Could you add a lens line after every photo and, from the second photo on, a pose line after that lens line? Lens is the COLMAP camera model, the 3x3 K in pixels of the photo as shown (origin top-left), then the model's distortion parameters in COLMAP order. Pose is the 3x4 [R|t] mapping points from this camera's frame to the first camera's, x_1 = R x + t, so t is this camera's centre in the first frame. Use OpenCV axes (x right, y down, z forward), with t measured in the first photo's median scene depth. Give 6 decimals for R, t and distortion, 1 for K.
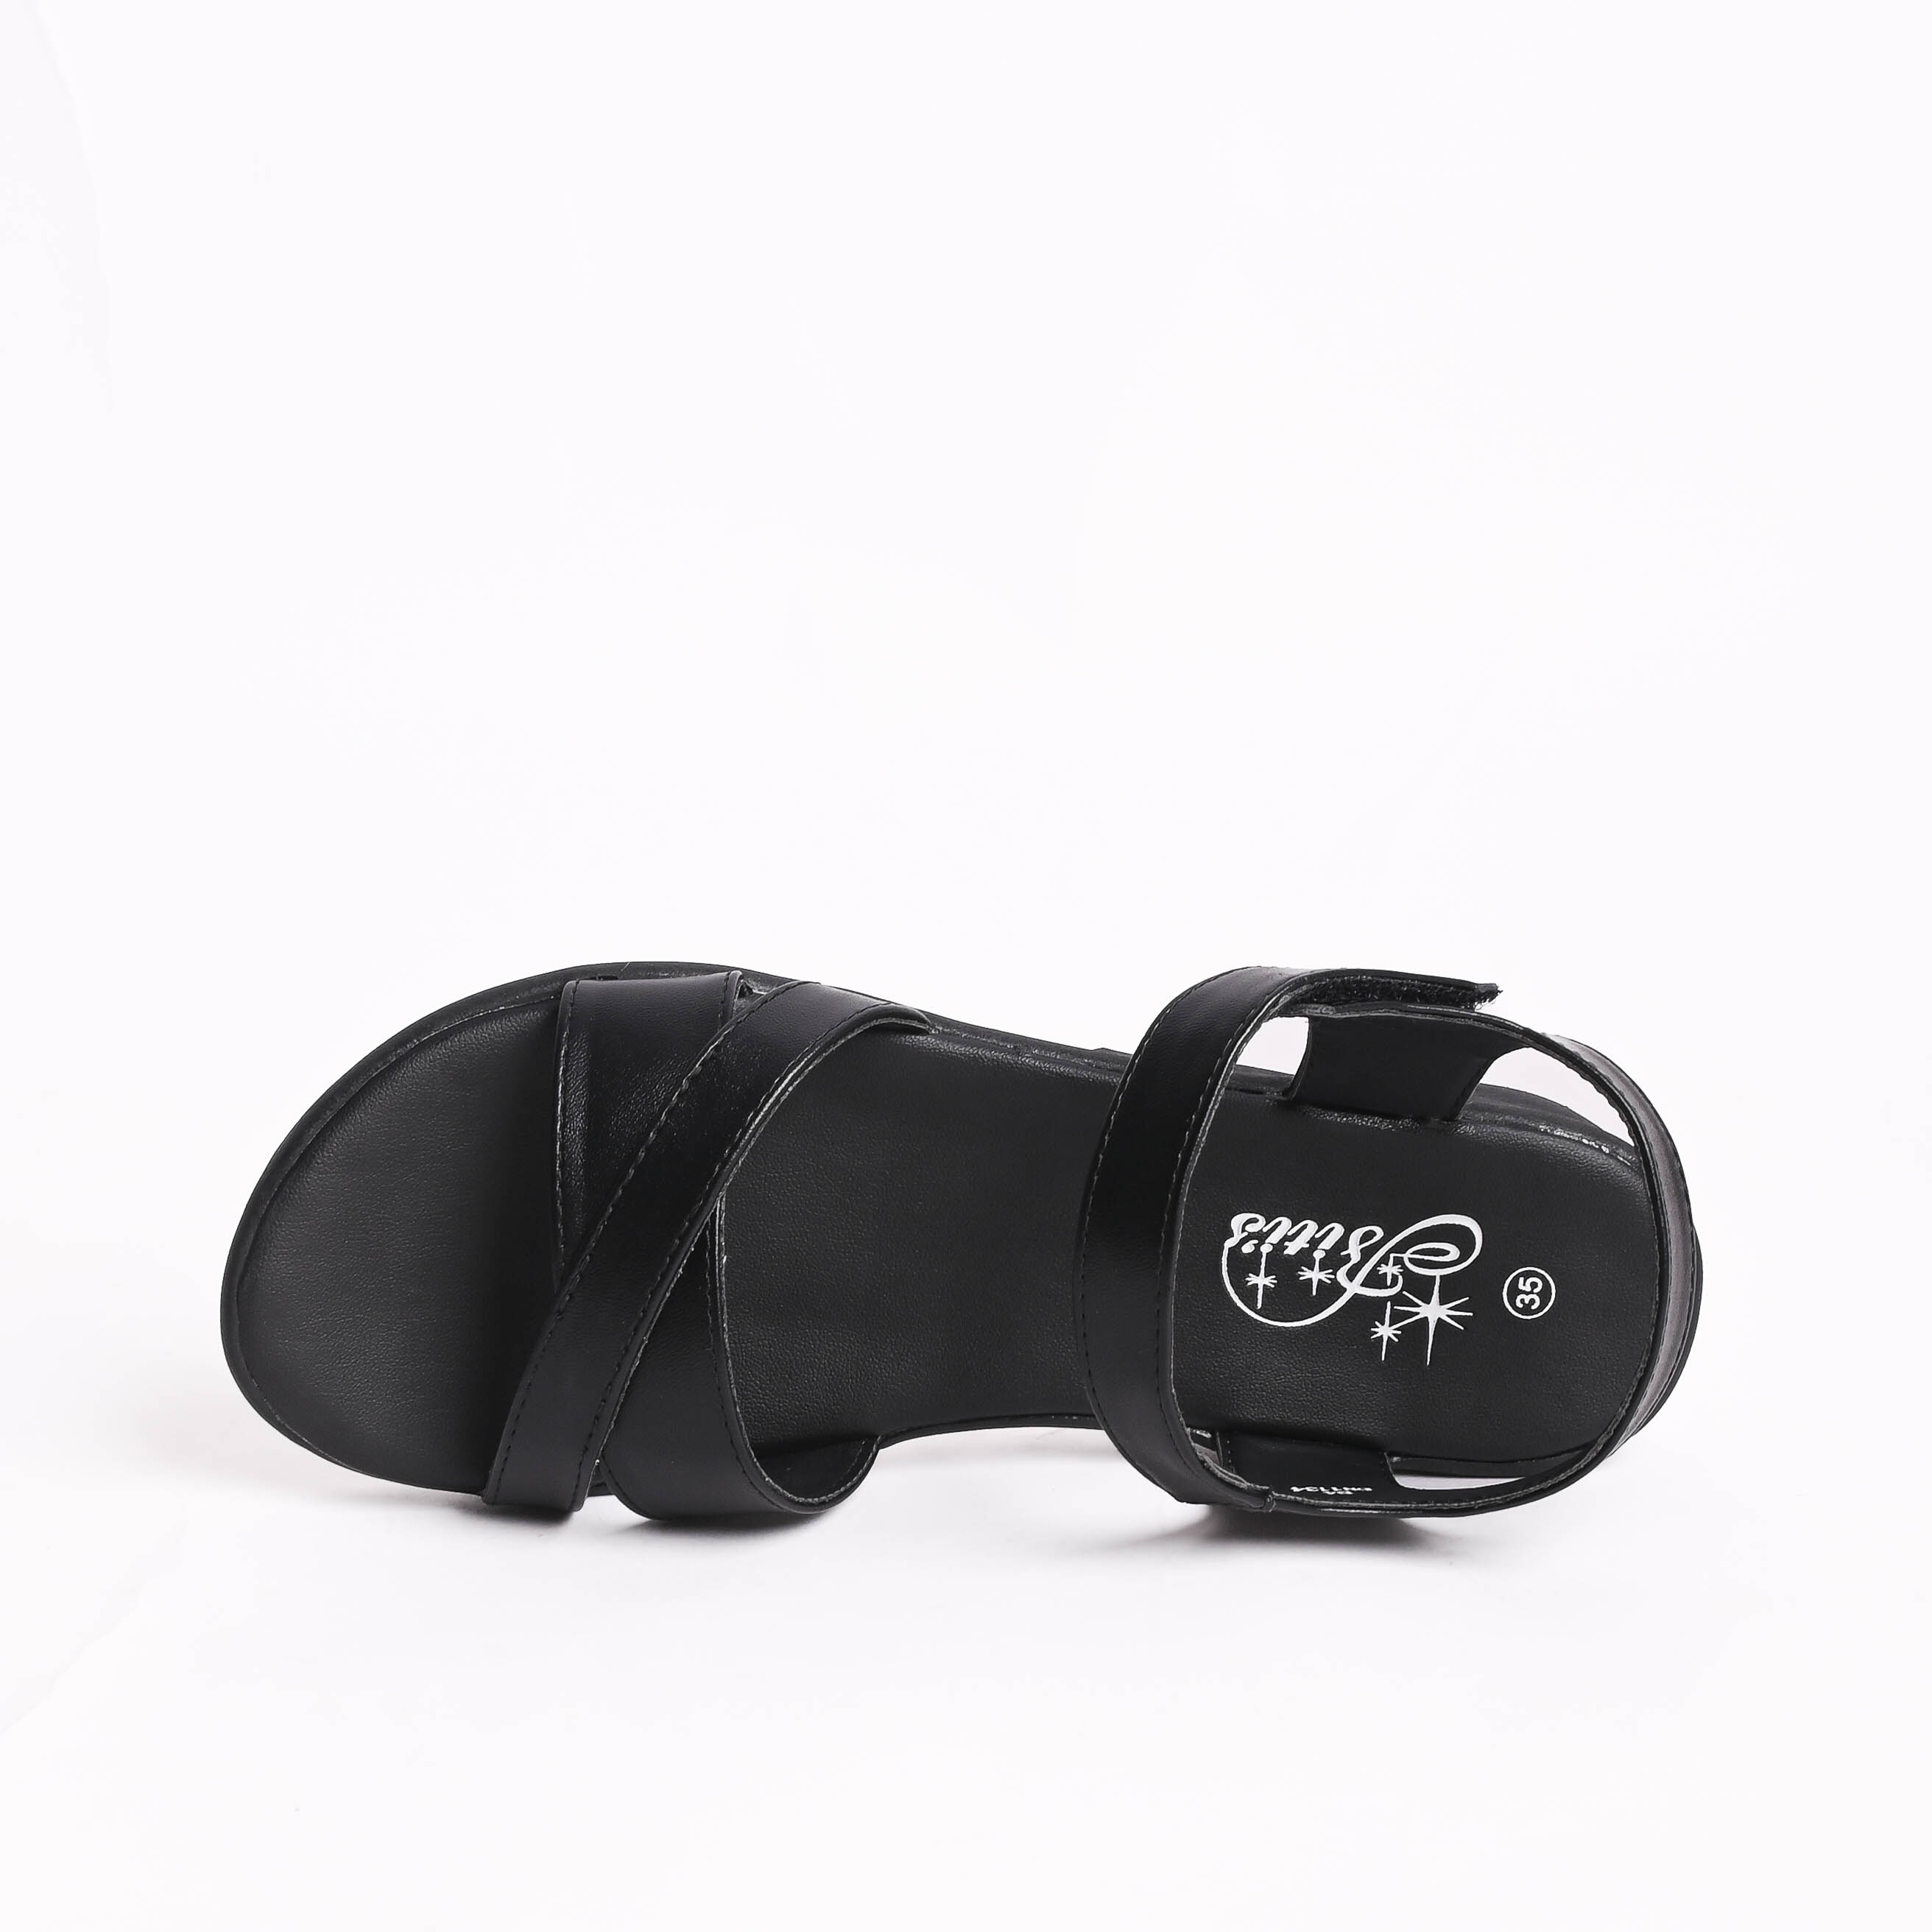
lens RADIAL K [[5567.7, 0, 966.0], [0, 5567.7, 966.0], [0, 0, 1]] dist [-0.105693, 0.787404]
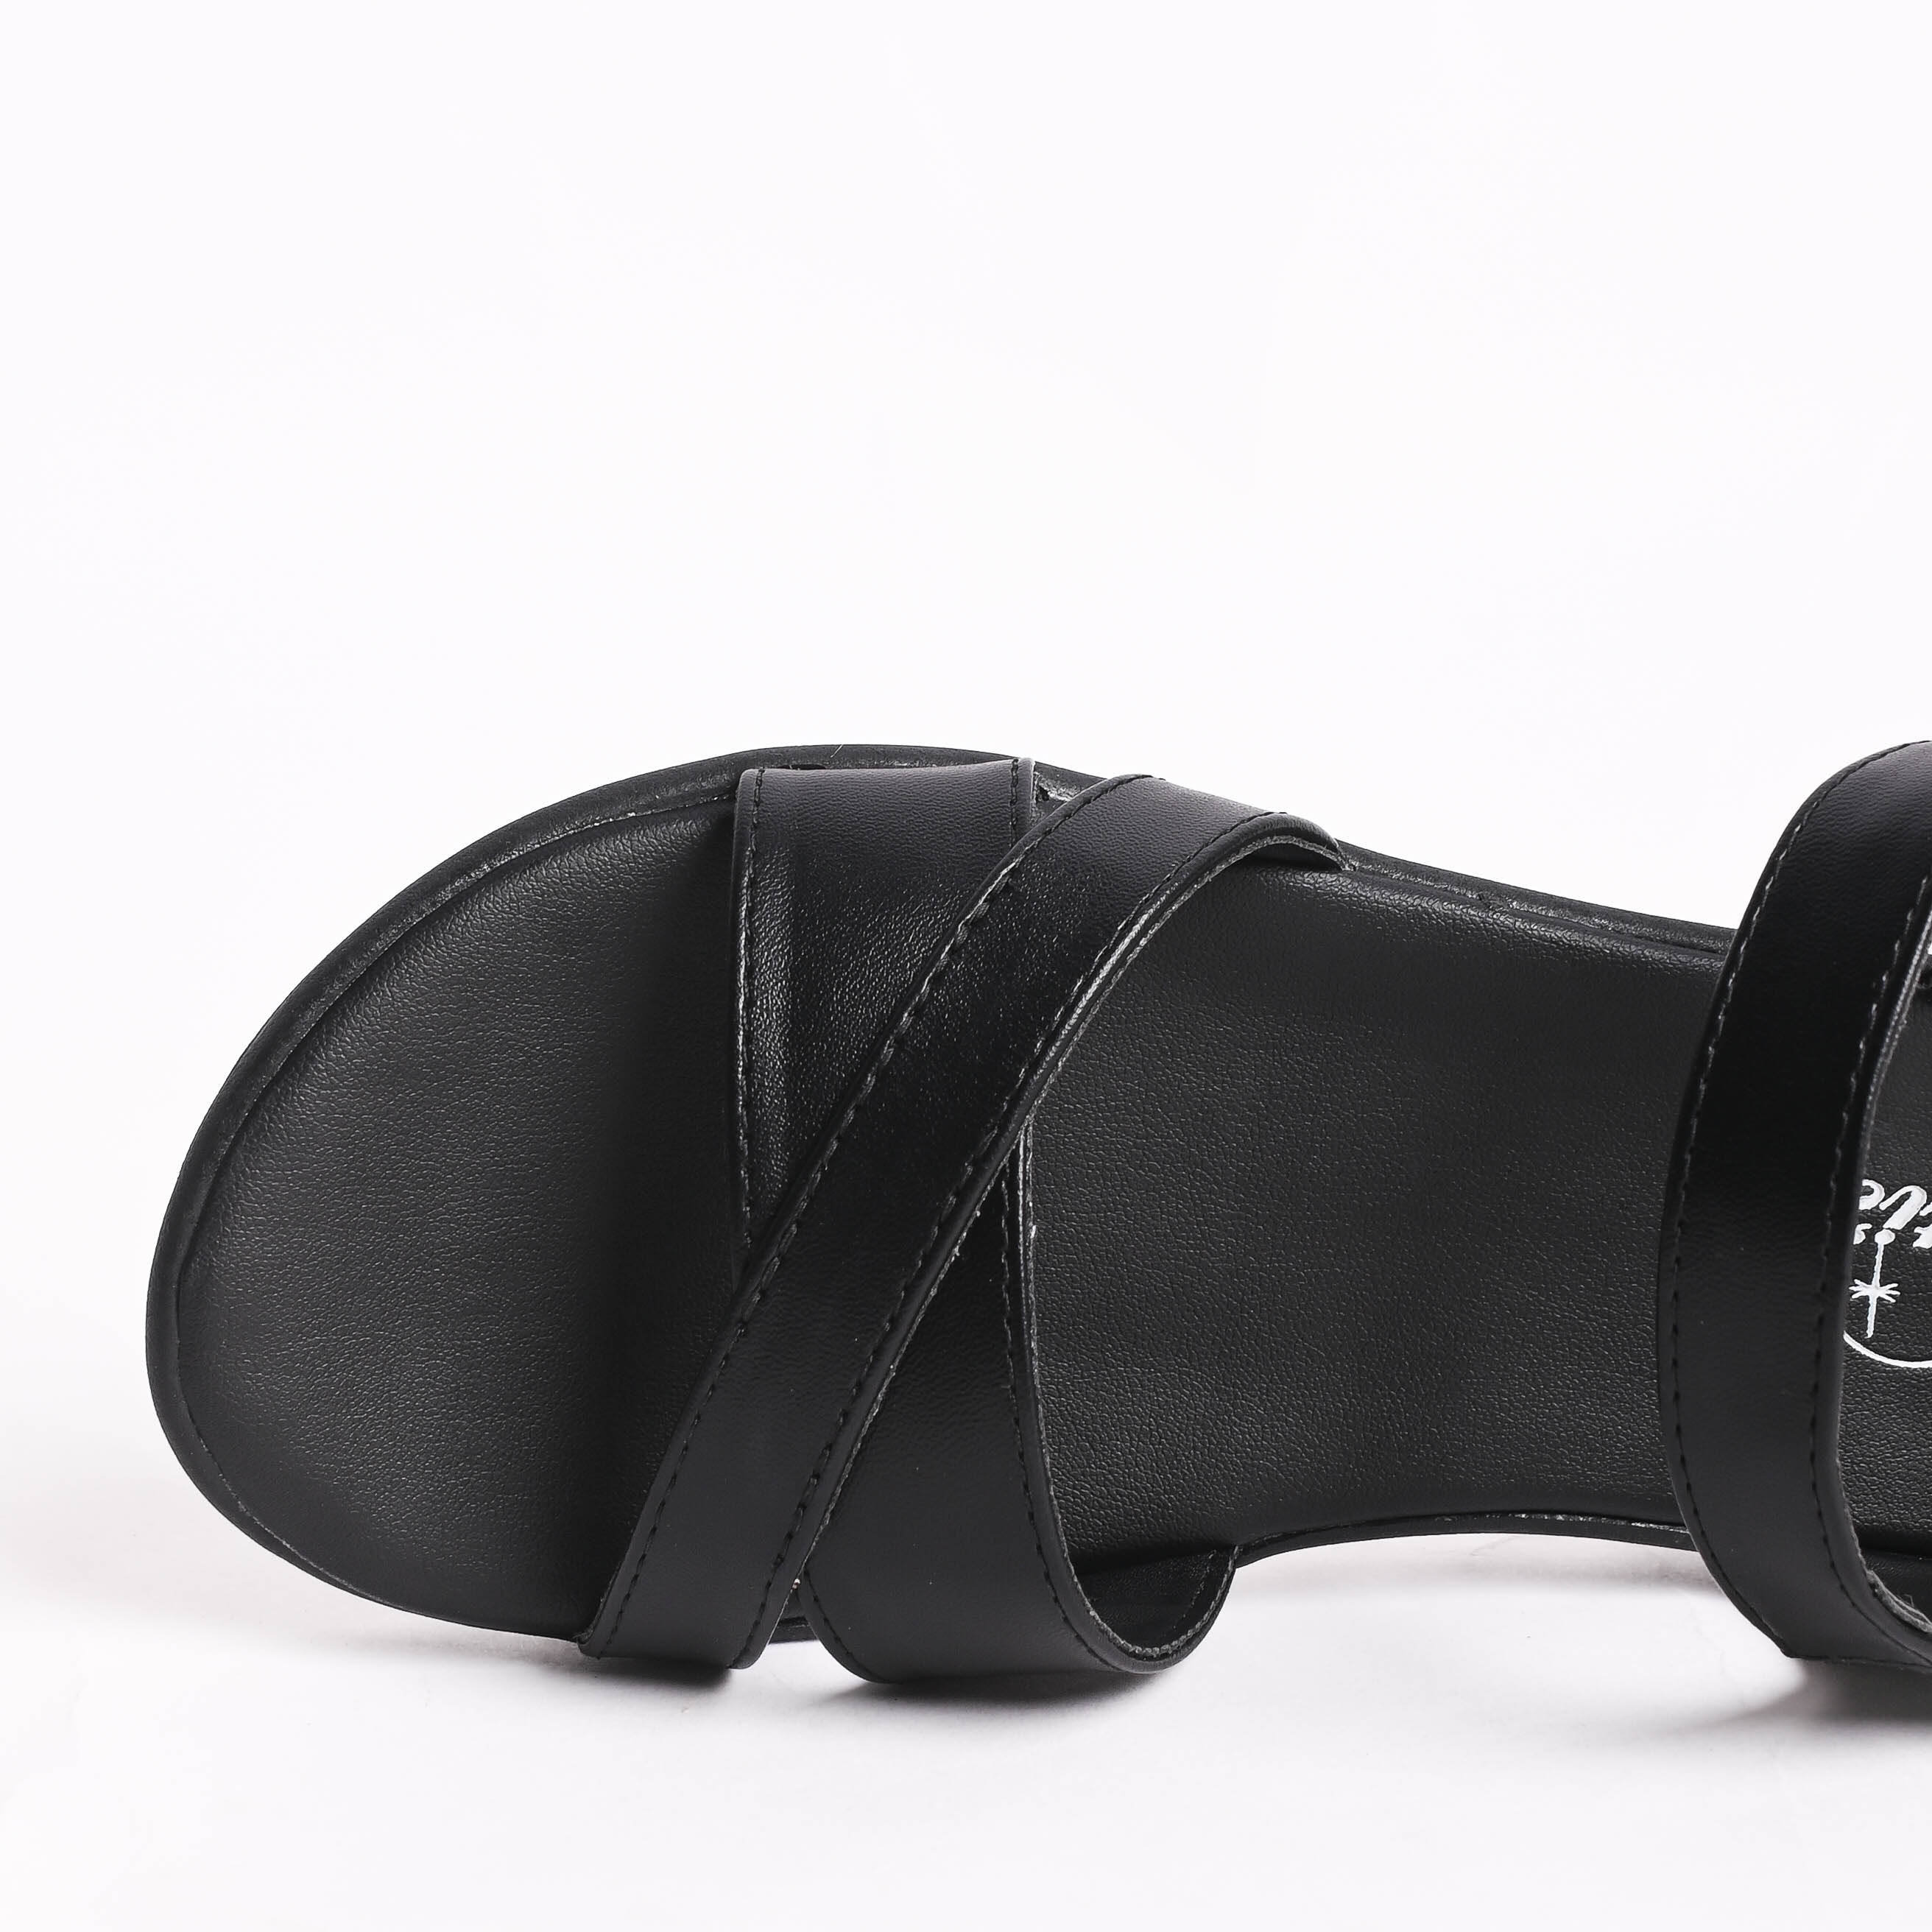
lens RADIAL K [[5567.7, 0, 966.0], [0, 5567.7, 966.0], [0, 0, 1]] dist [-0.105693, 0.787404]
pose [[0.999034, 0.011443, 0.042425, -0.073213], [-0.010053, 0.999410, -0.032838, 0.043022], [-0.042775, 0.032380, 0.998560, 0.410109]]
